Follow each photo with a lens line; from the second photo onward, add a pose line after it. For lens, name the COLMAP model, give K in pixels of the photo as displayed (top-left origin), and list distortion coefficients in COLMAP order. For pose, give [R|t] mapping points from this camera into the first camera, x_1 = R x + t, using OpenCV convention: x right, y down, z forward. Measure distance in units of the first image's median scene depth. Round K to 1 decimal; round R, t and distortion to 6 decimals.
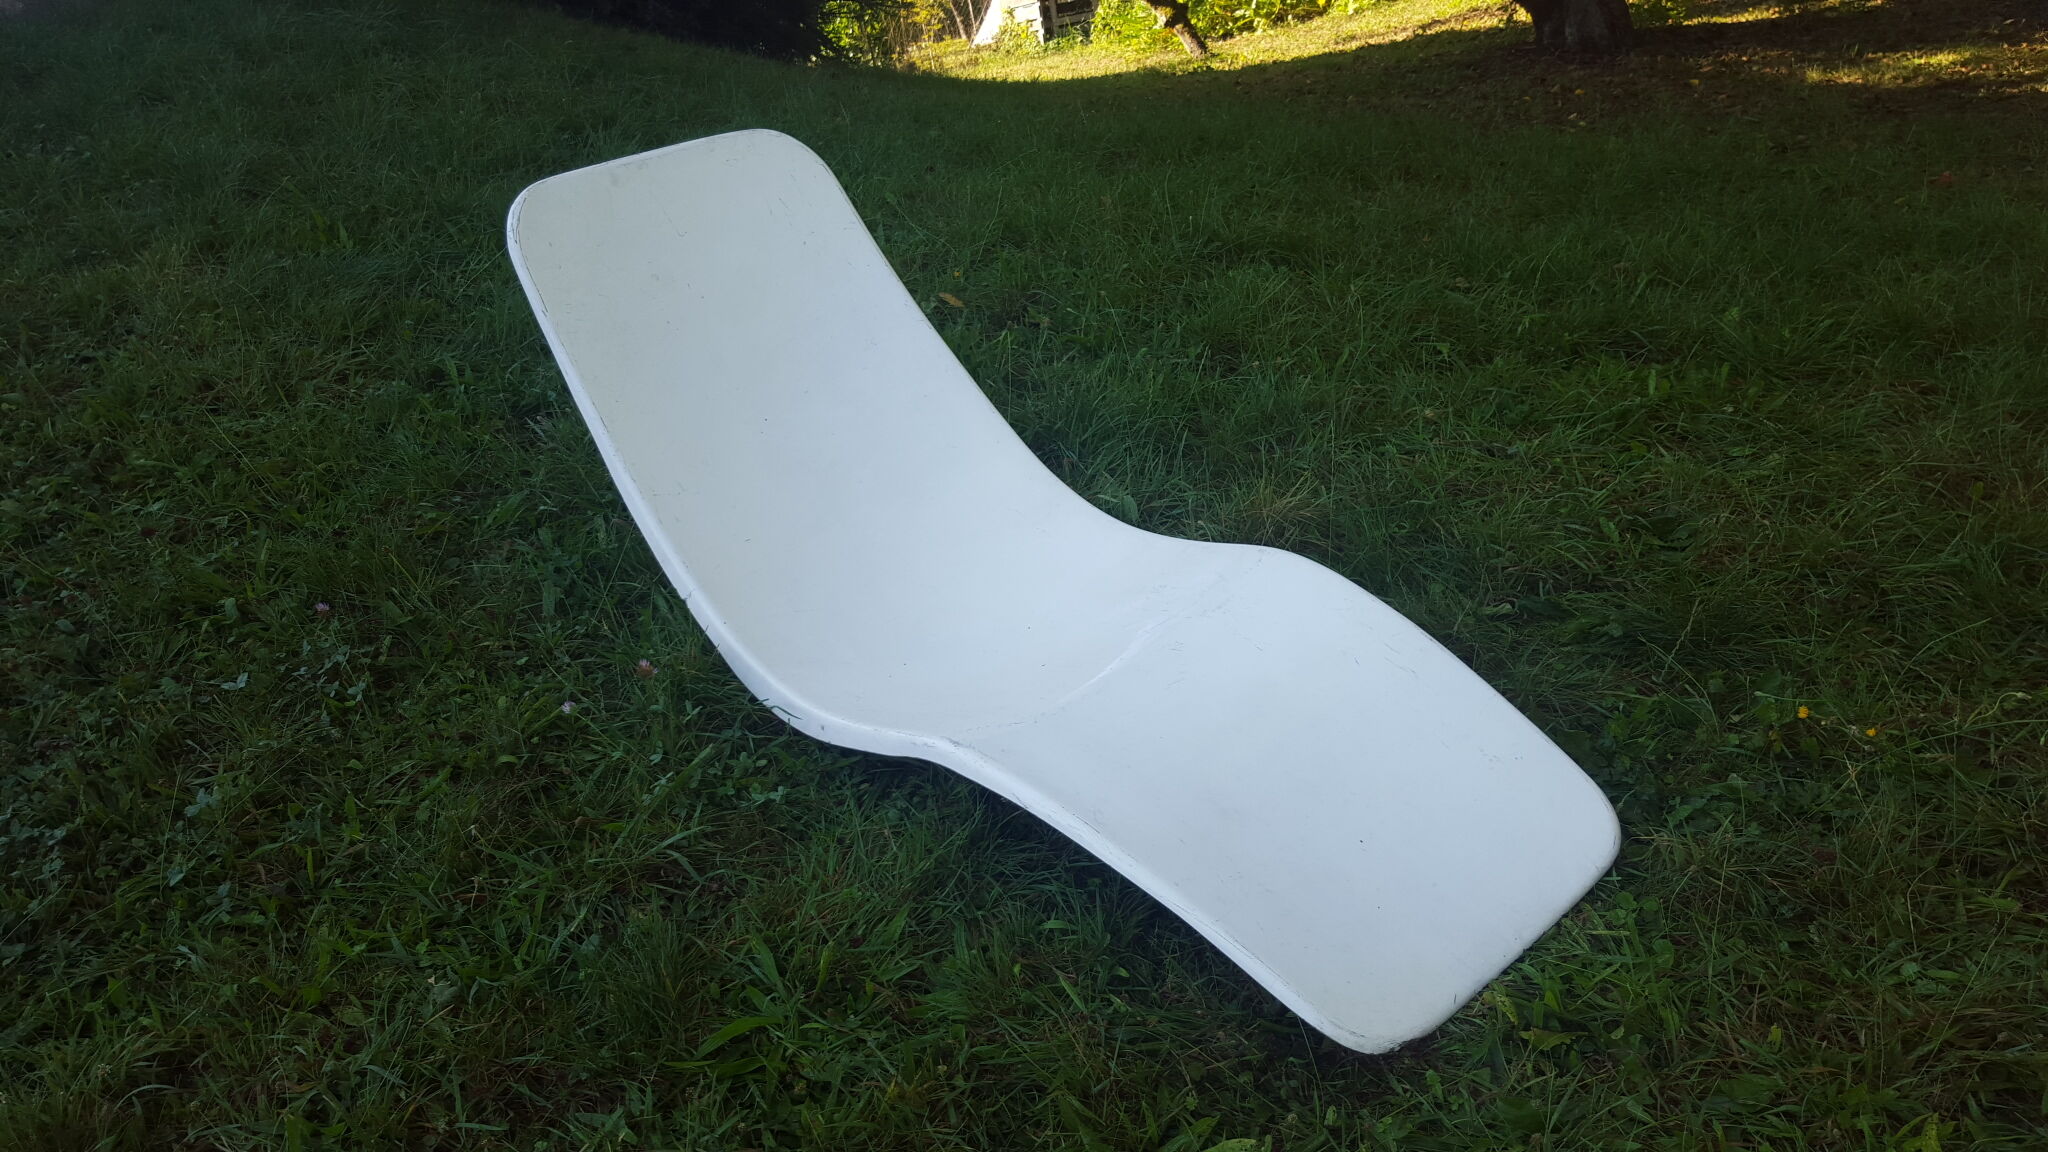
lens RADIAL K [[1581.6, 0, 995.2], [0, 1581.6, 576.5], [0, 0, 1]] dist [0.100687, -0.171544]
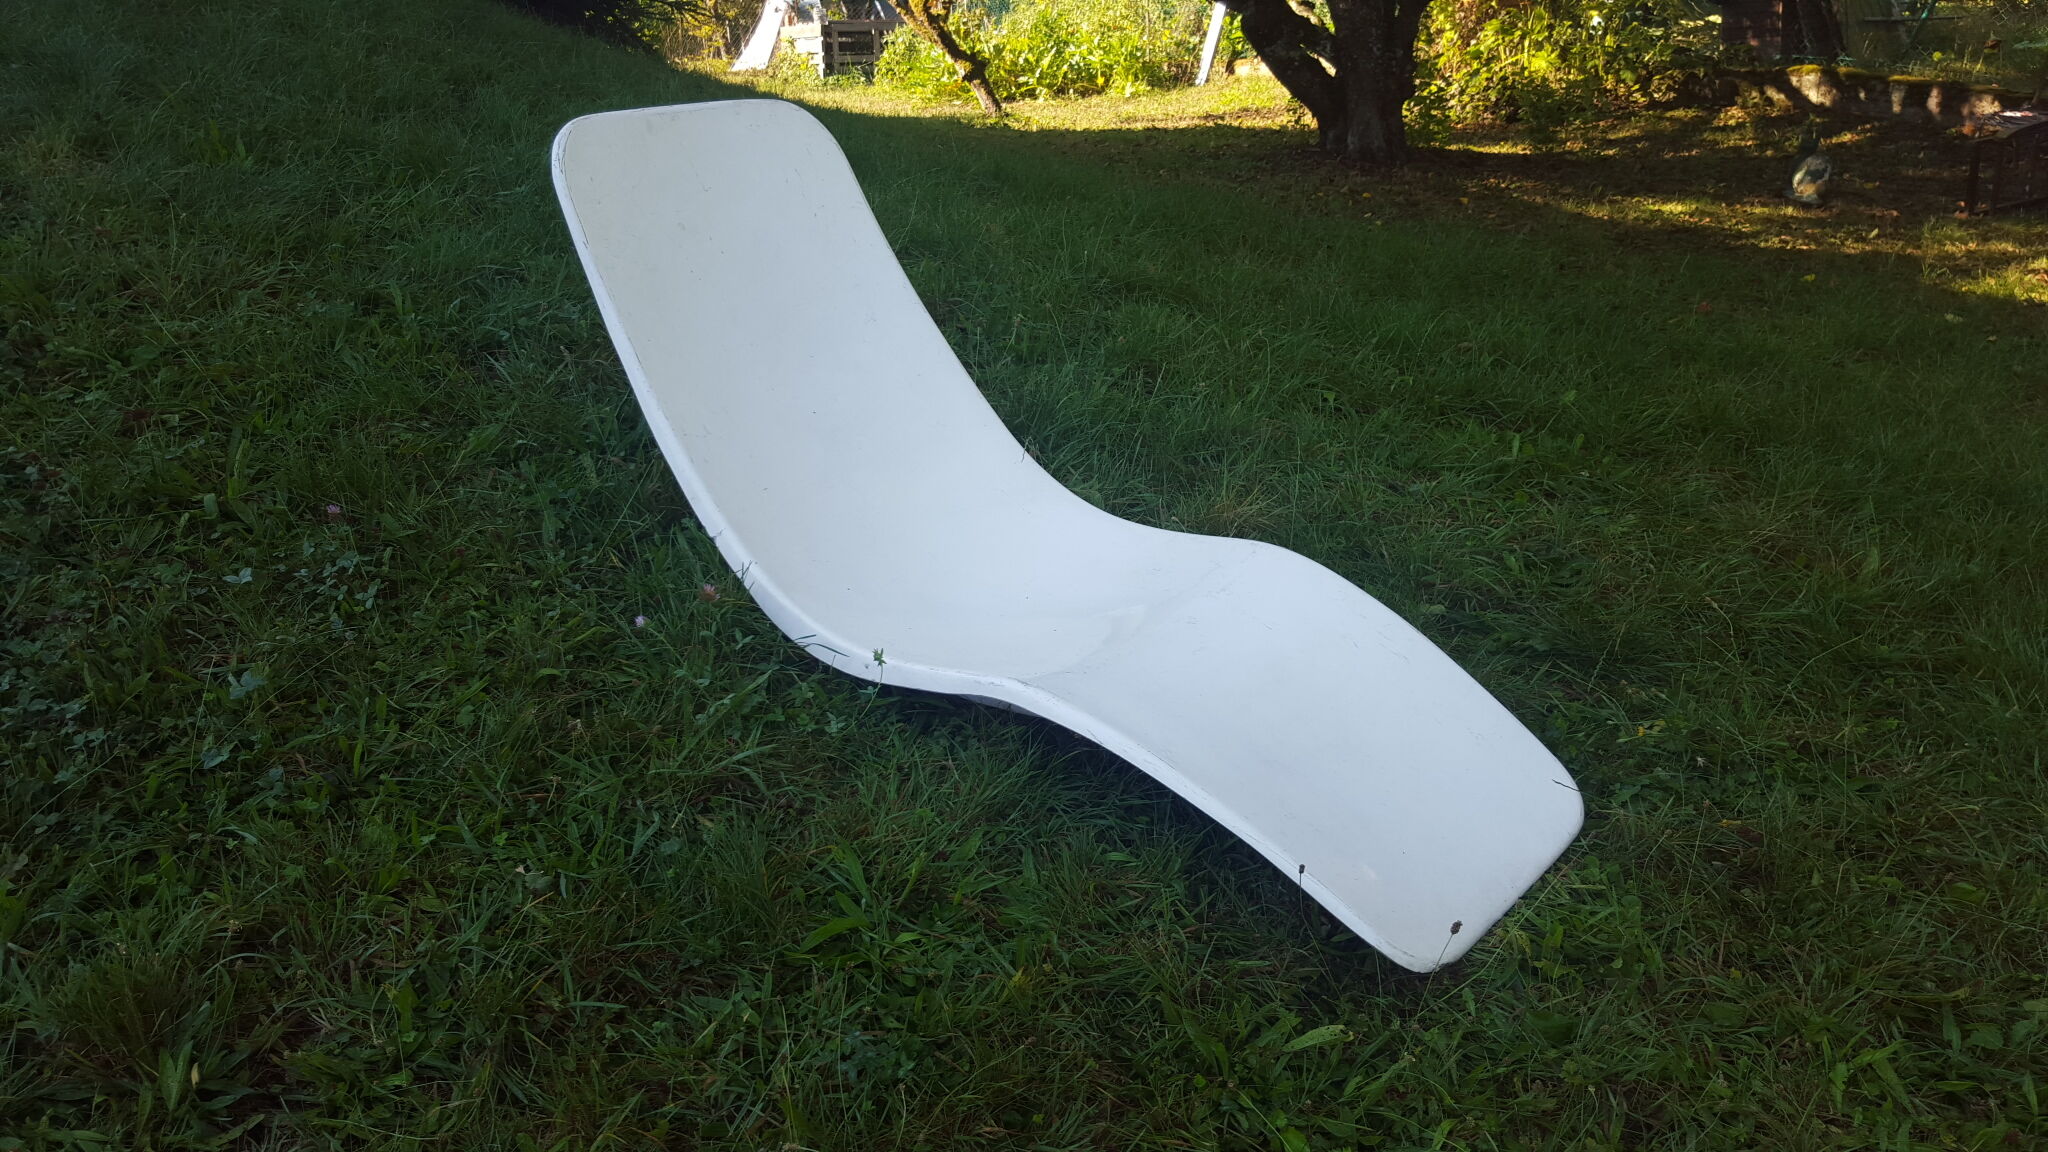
lens RADIAL K [[1581.6, 0, 995.2], [0, 1581.6, 576.5], [0, 0, 1]] dist [0.100687, -0.171544]
pose [[0.977221, 0.093809, 0.190363, -0.201099], [-0.088285, 0.995396, -0.037314, 0.059145], [-0.192987, 0.019658, 0.981004, -0.039050]]
